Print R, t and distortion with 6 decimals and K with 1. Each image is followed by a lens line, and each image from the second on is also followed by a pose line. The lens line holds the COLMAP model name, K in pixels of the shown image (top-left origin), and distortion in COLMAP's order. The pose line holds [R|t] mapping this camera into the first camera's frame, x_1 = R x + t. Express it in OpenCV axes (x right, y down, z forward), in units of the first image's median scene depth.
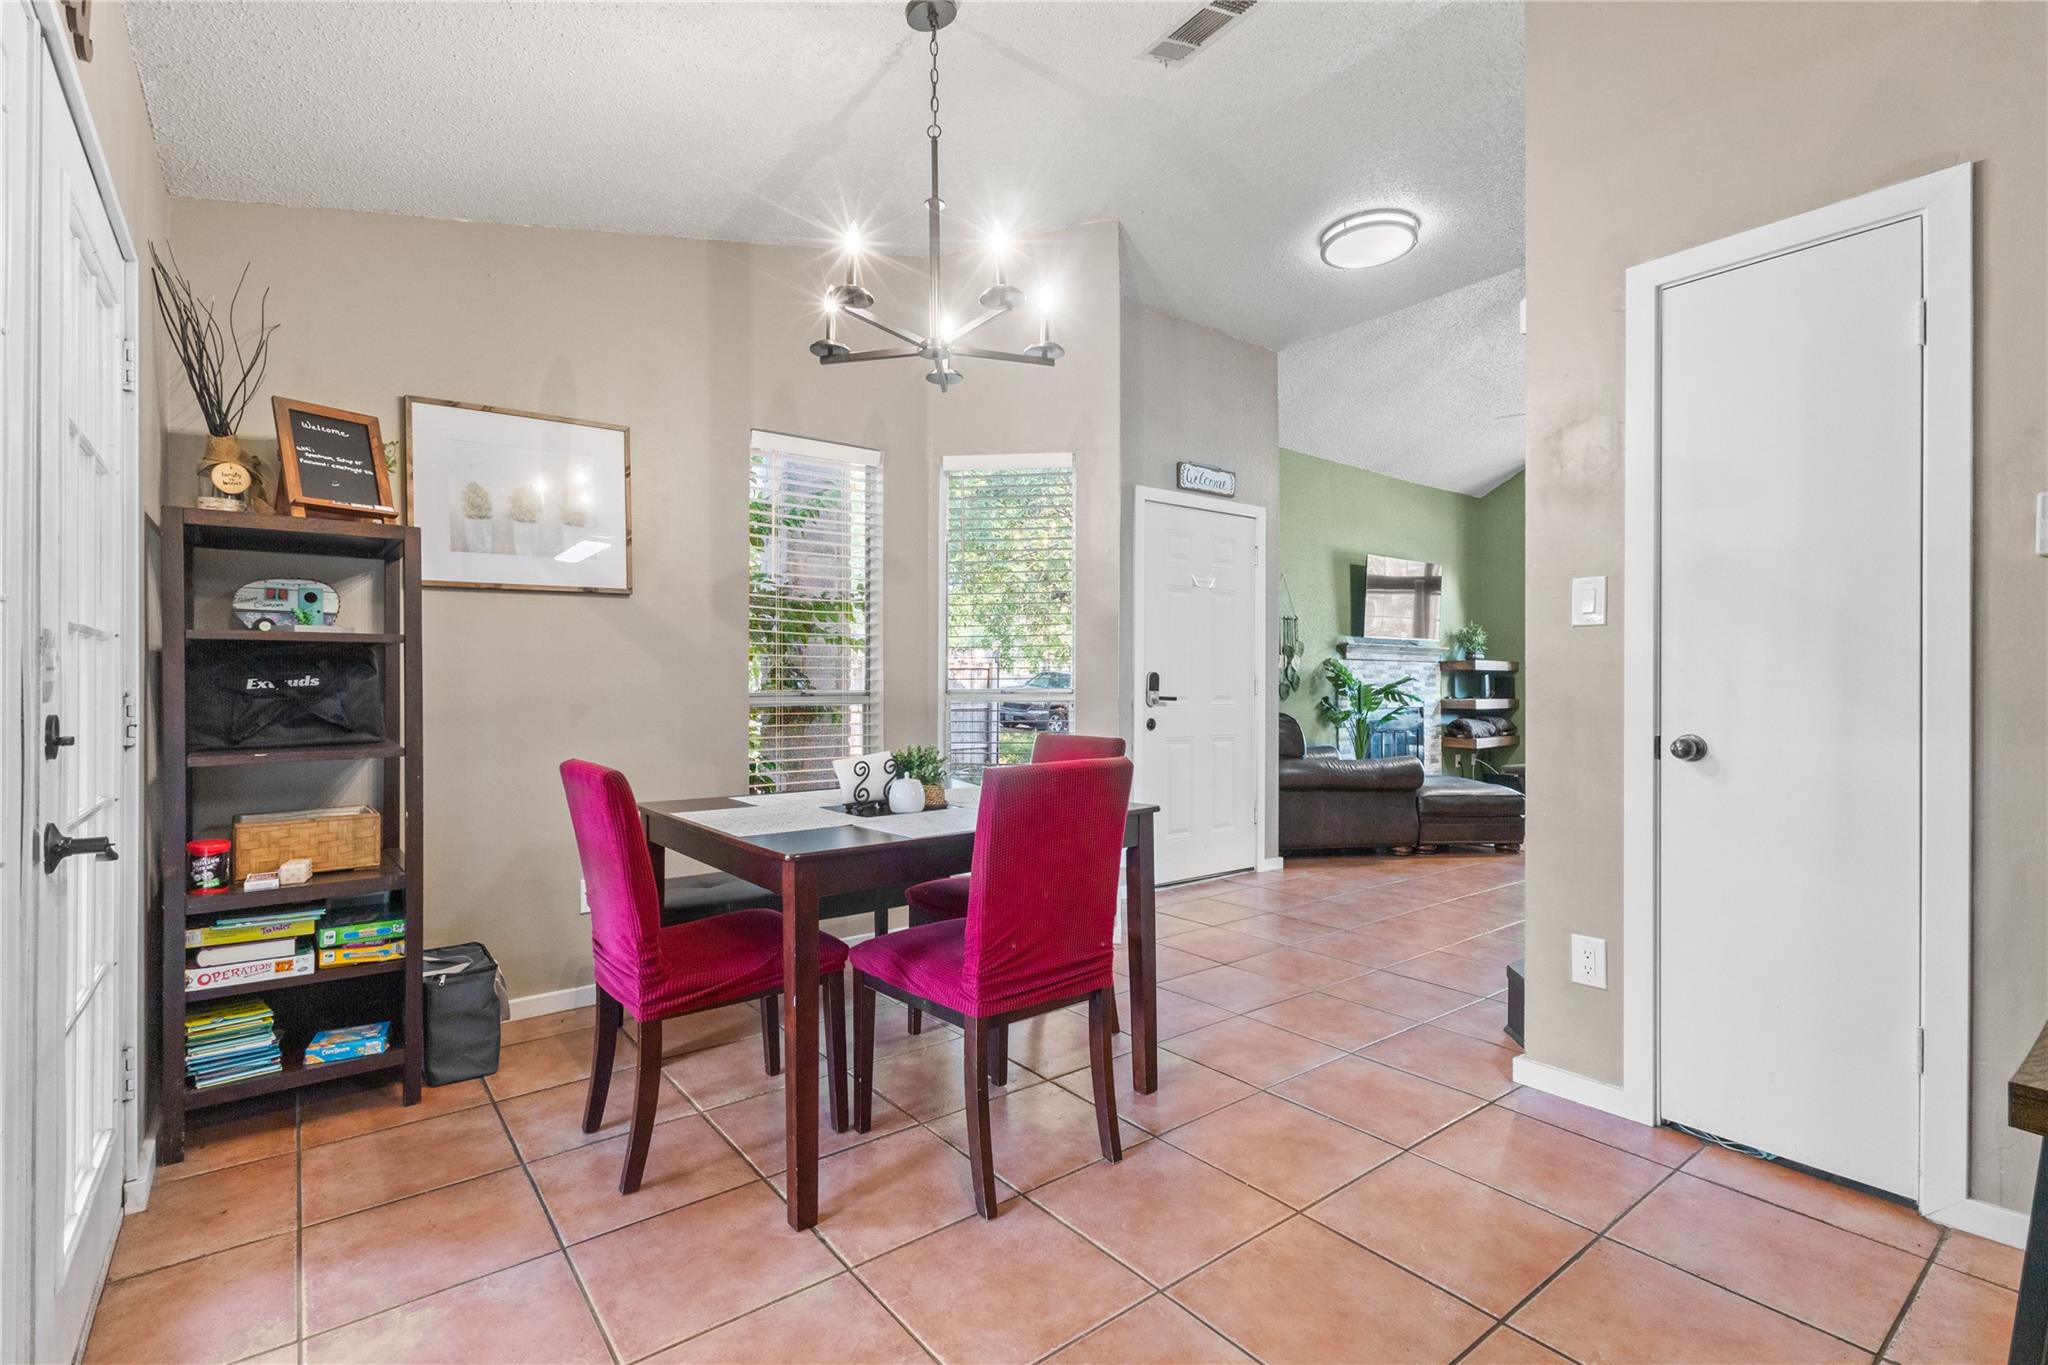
lens RADIAL K [[936.9, 0, 1027.8], [0, 936.9, 690.0], [0, 0, 1]] dist [0.001757, 0.000117]
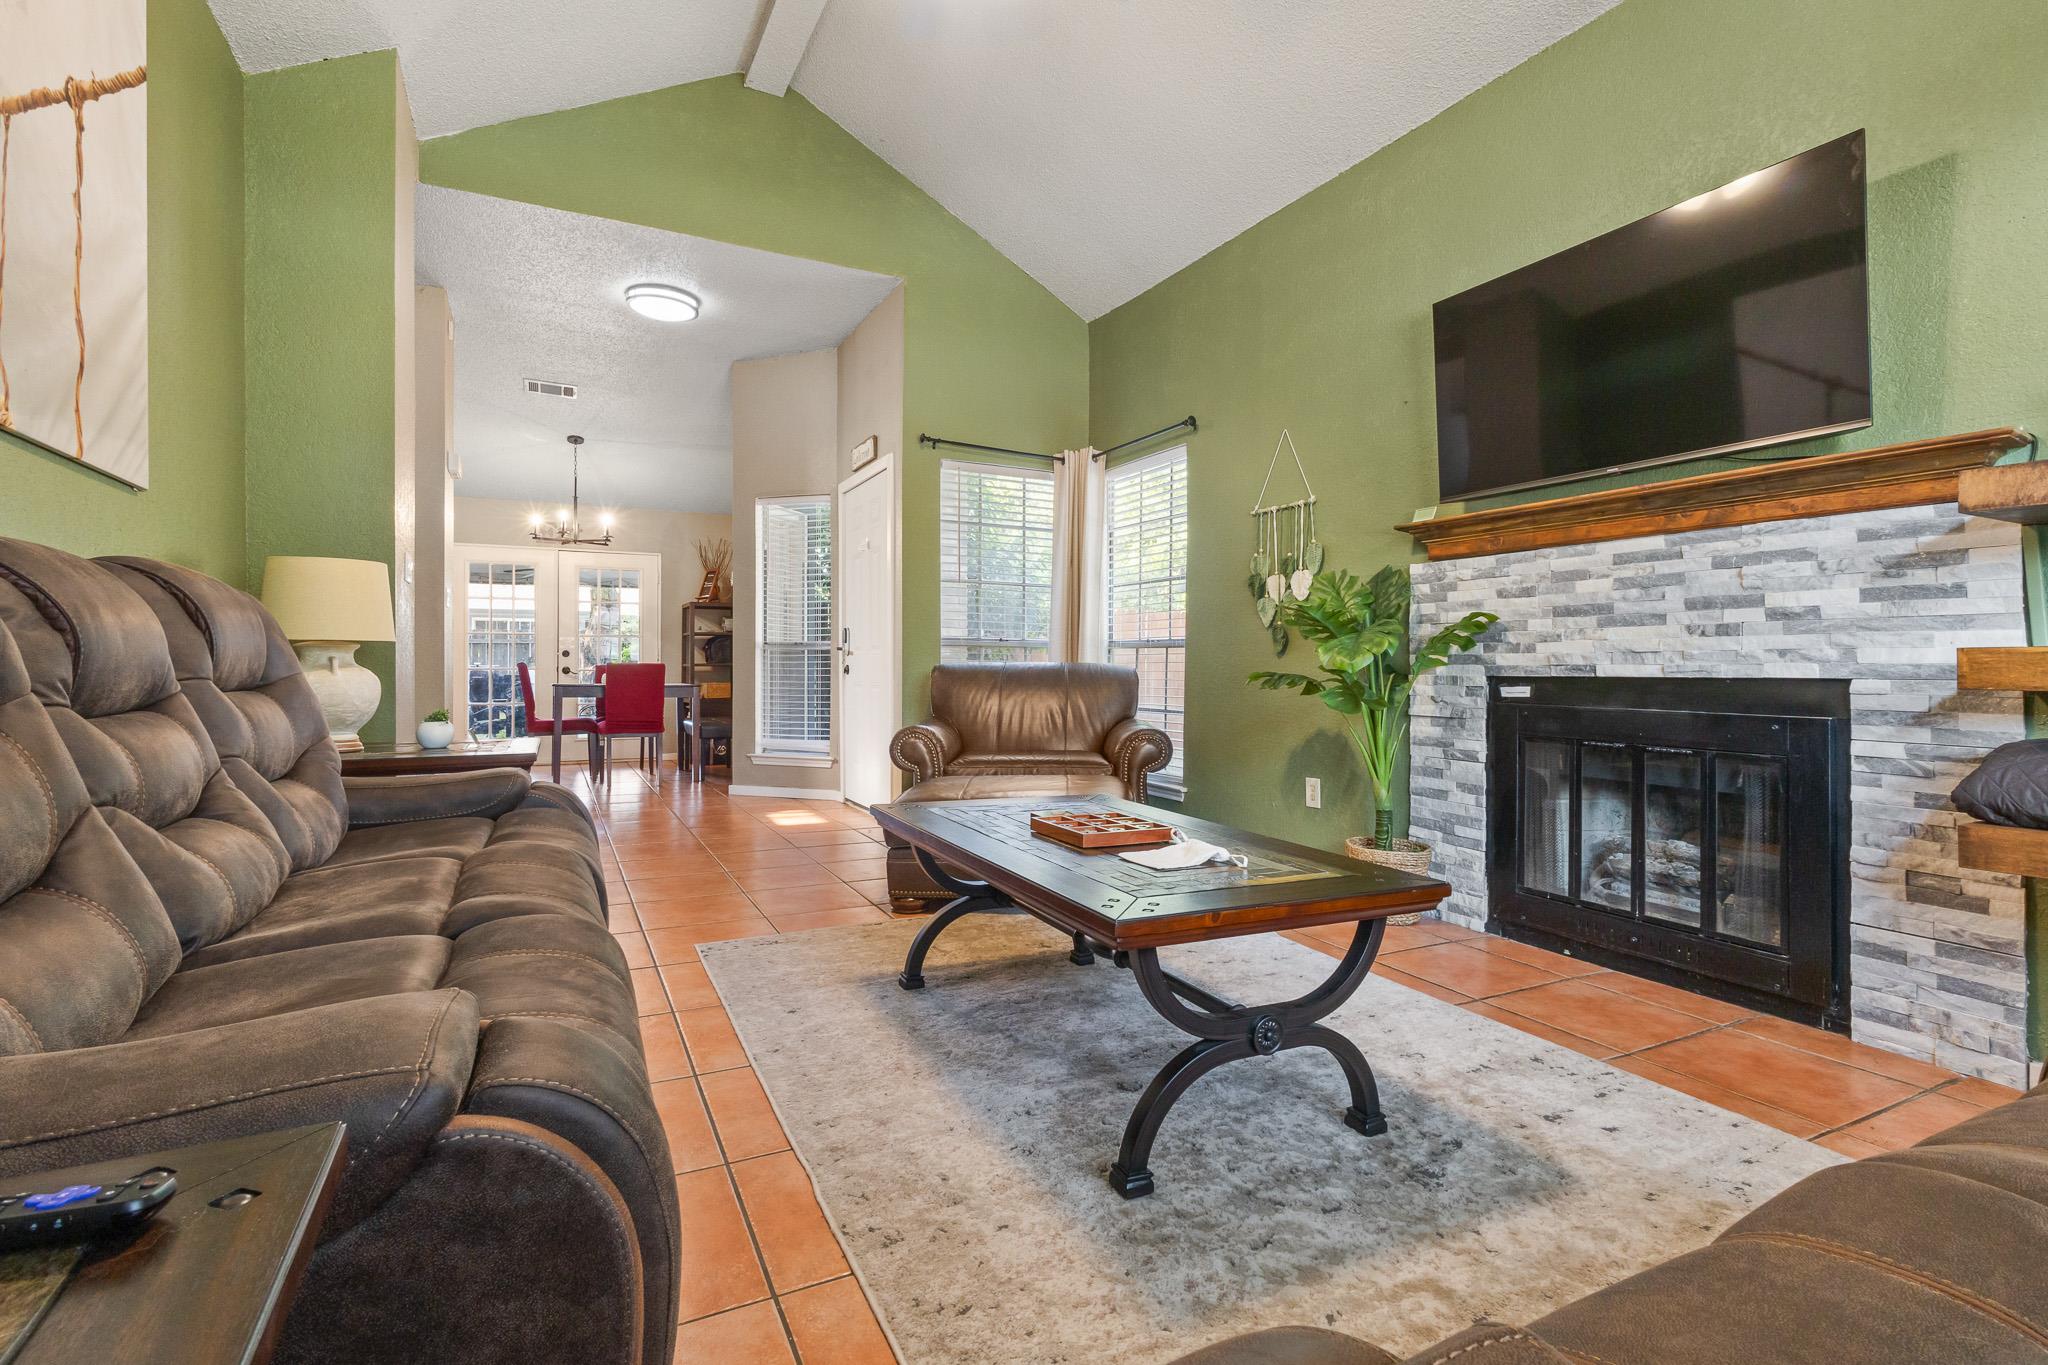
lens RADIAL K [[994.5, 0, 1020.4], [0, 994.5, 656.8], [0, 0, 1]] dist [0.019591, 0.000338]
pose [[-0.215285, -0.010064, -0.976499, 0.836792], [-0.006304, 0.999940, -0.008915, 0.017534], [0.976531, 0.004237, -0.215336, 0.913832]]
